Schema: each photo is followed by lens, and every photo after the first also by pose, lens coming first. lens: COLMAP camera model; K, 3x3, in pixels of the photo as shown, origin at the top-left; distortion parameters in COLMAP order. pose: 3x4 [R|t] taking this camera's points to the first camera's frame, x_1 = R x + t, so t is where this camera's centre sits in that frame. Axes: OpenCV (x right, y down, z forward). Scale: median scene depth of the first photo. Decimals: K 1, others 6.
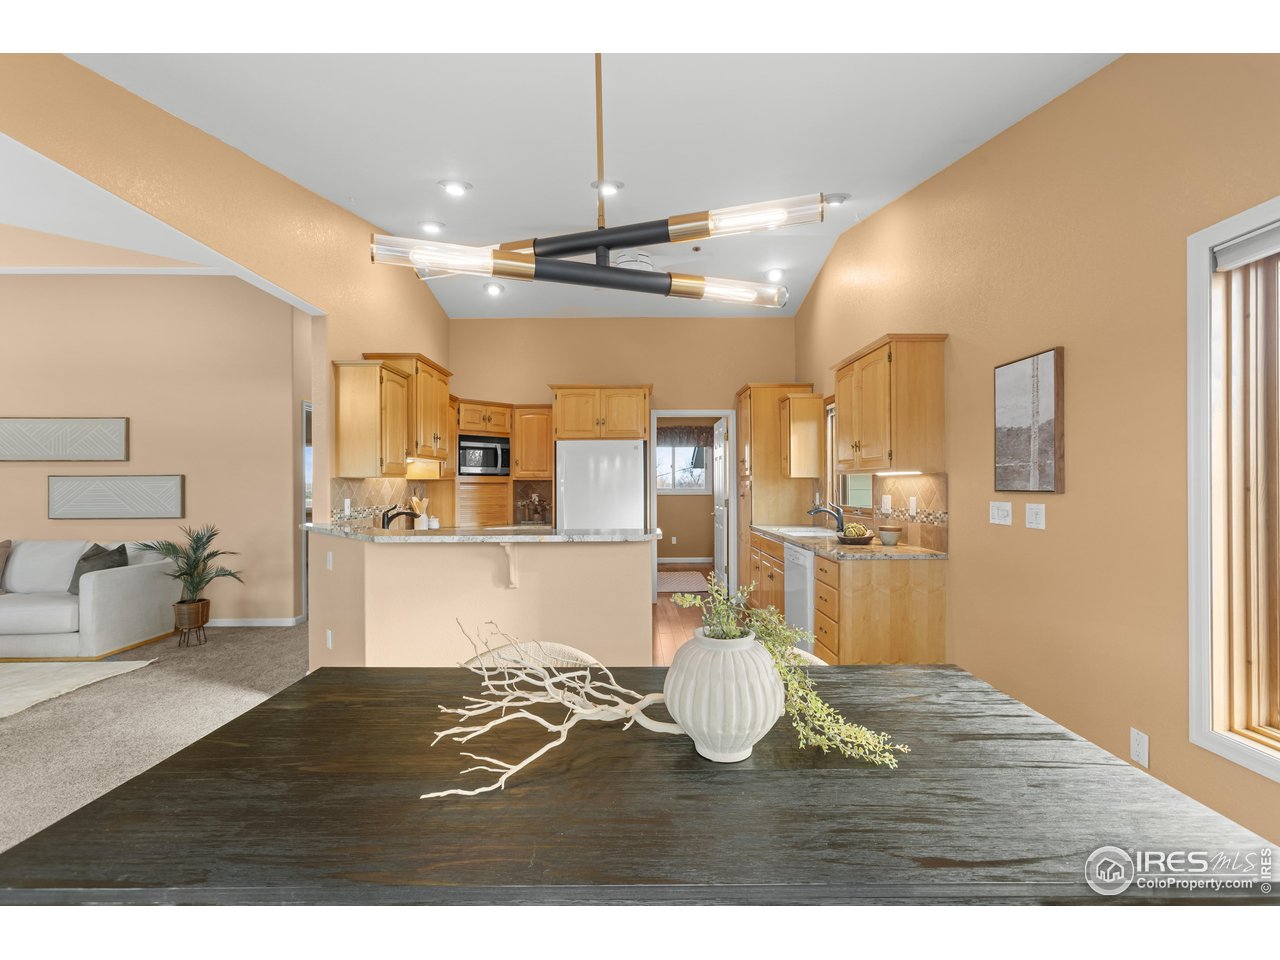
lens RADIAL K [[574.3, 0, 636.8], [0, 574.3, 480.6], [0, 0, 1]] dist [0.004082, 0.000846]
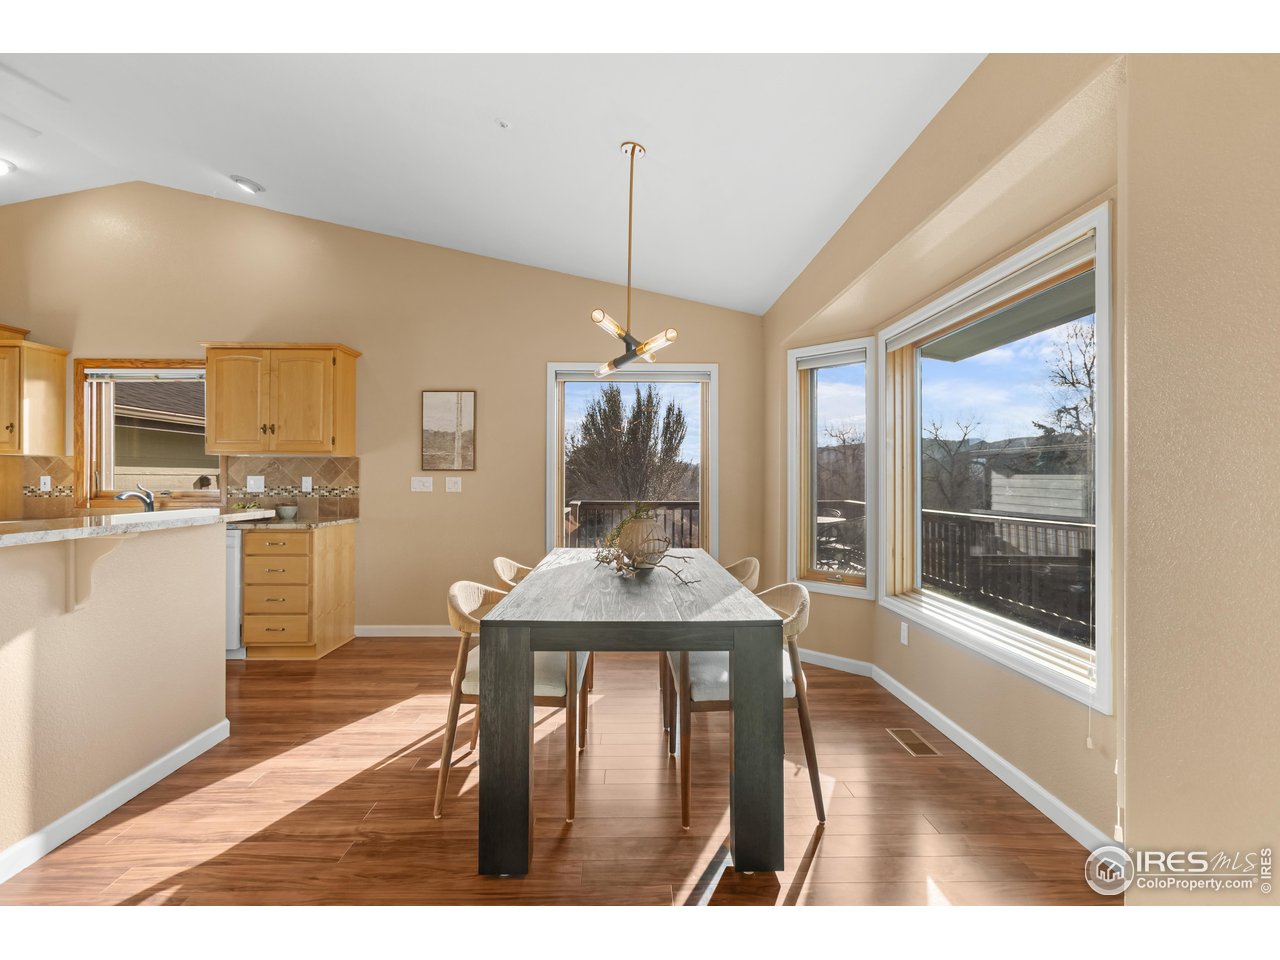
lens RADIAL K [[574.3, 0, 634.8], [0, 574.3, 474.5], [0, 0, 1]] dist [0.004082, 0.000846]
pose [[-0.013768, 0.009864, 0.999857, -0.571674], [-0.007899, 0.999919, -0.009973, 0.025003], [-0.999874, -0.008035, -0.013689, 0.269133]]
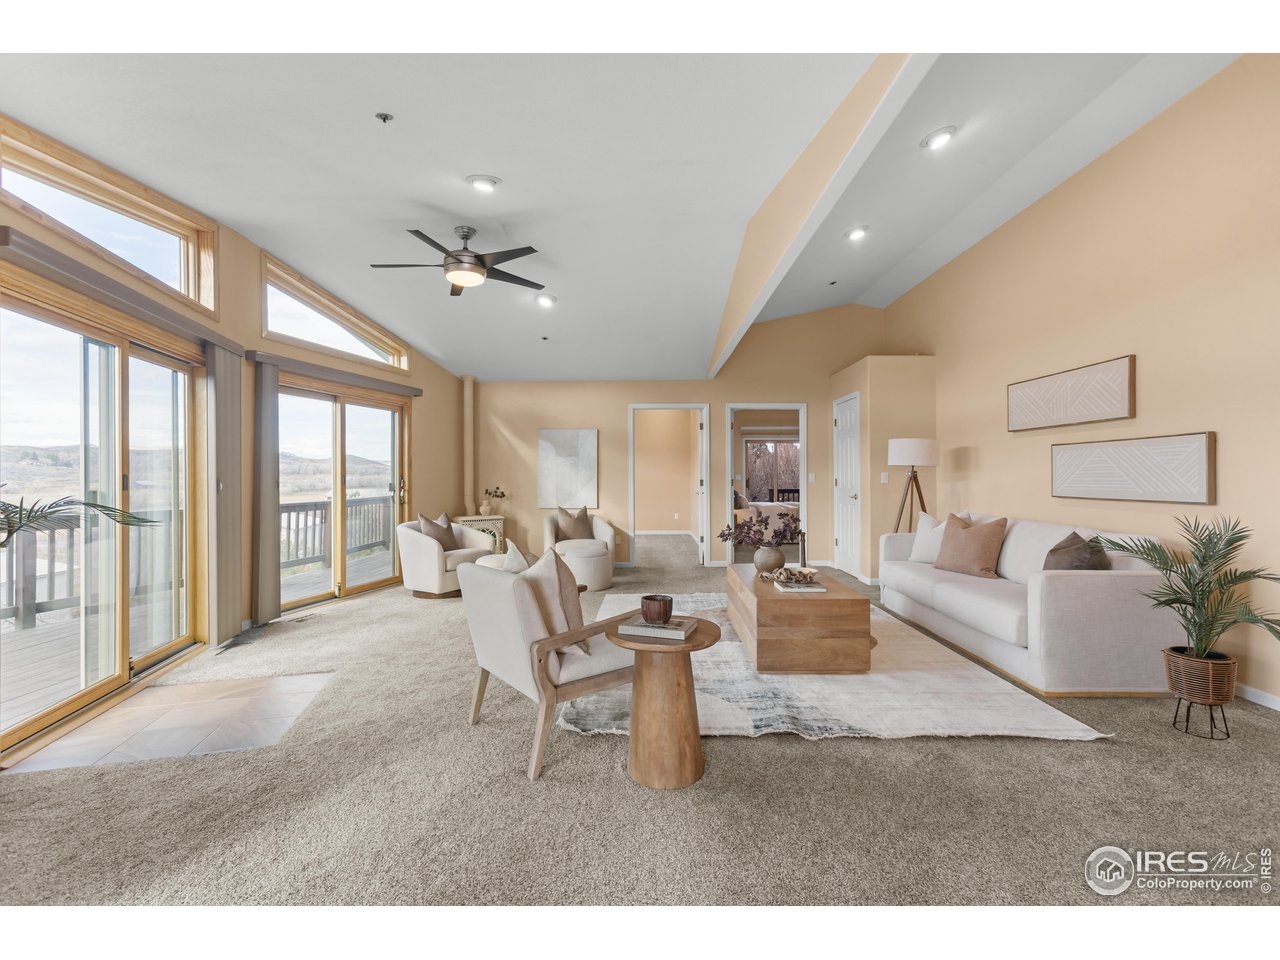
lens RADIAL K [[574.3, 0, 636.6], [0, 574.3, 472.7], [0, 0, 1]] dist [0.004082, 0.000846]
pose [[-0.020484, -0.004221, -0.999781, -0.205630], [0.013988, 0.999892, -0.004509, 0.030377], [0.999692, -0.014078, -0.020423, 0.478233]]
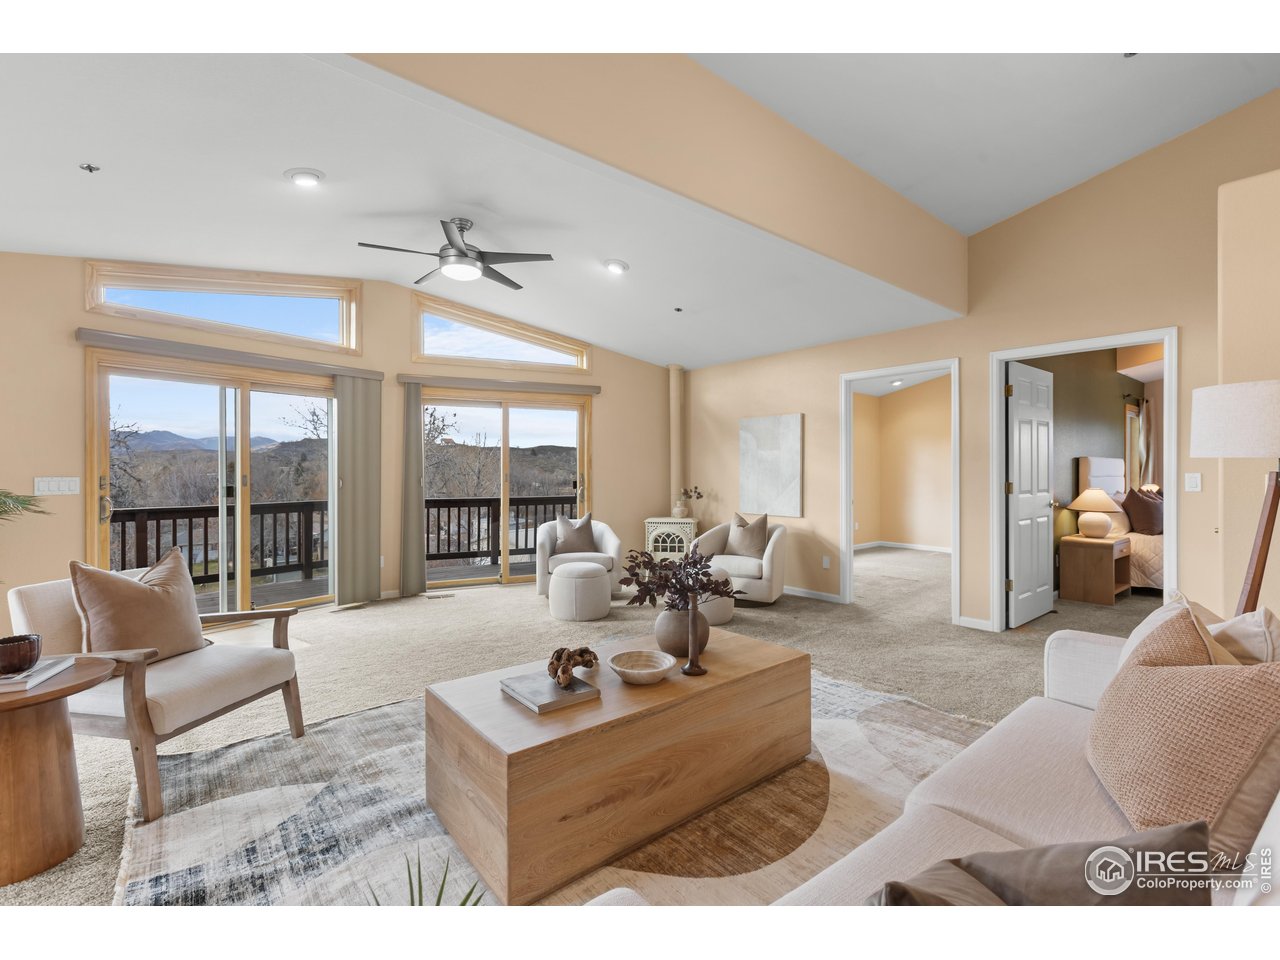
lens RADIAL K [[574.3, 0, 653.2], [0, 574.3, 462.7], [0, 0, 1]] dist [0.004082, 0.000846]
pose [[-0.770079, -0.002385, -0.637944, -0.792997], [0.012322, 0.999751, -0.018612, 0.025805], [0.637829, -0.022194, -0.769858, 1.066858]]
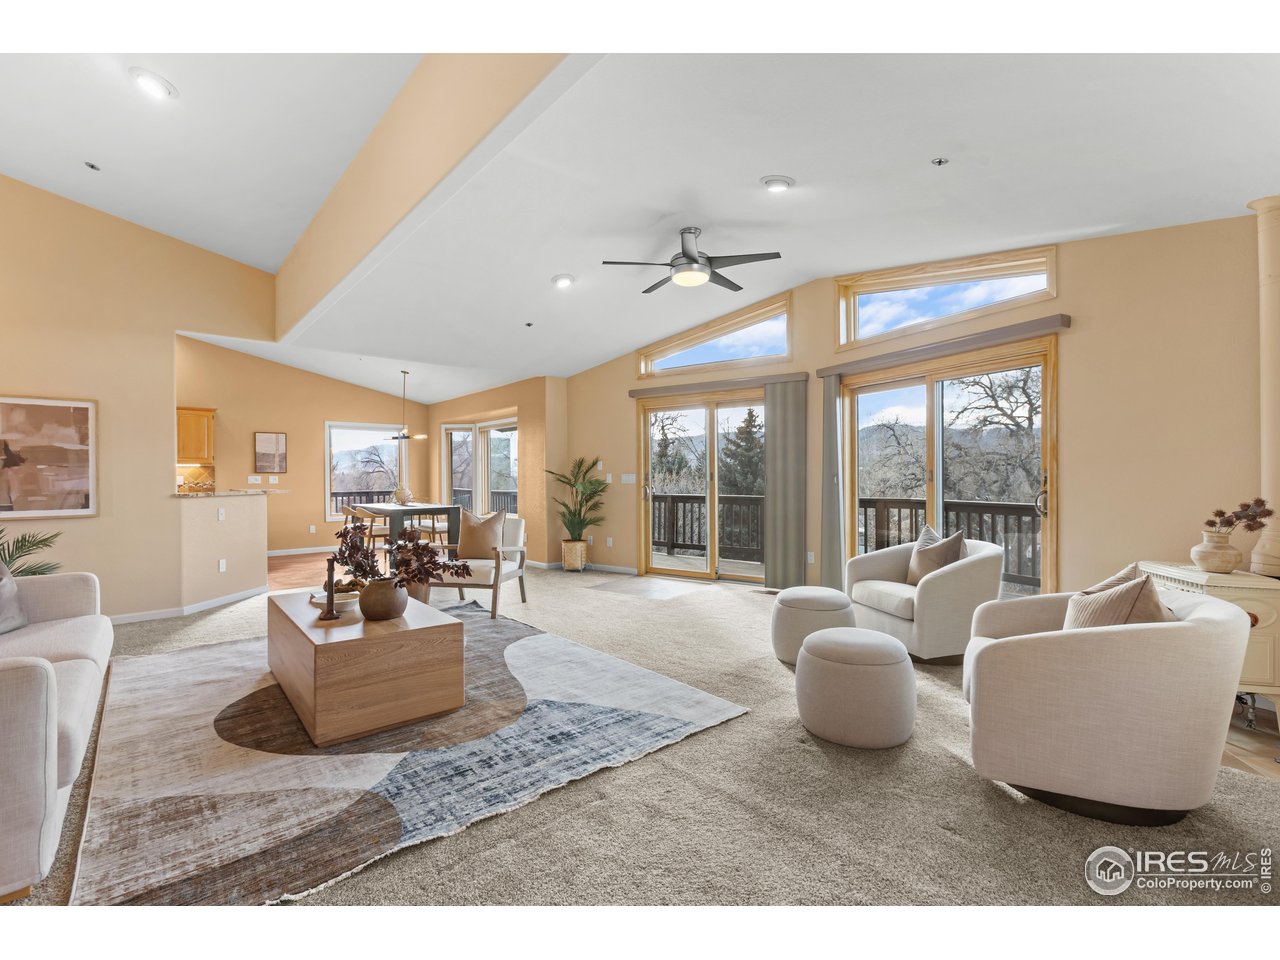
lens RADIAL K [[574.3, 0, 618.9], [0, 574.3, 475.8], [0, 0, 1]] dist [0.004082, 0.000846]
pose [[-0.635354, 0.006185, 0.772196, -1.790680], [0.004184, 0.999981, -0.004567, 0.034003], [-0.772210, 0.000329, -0.635368, 0.879650]]
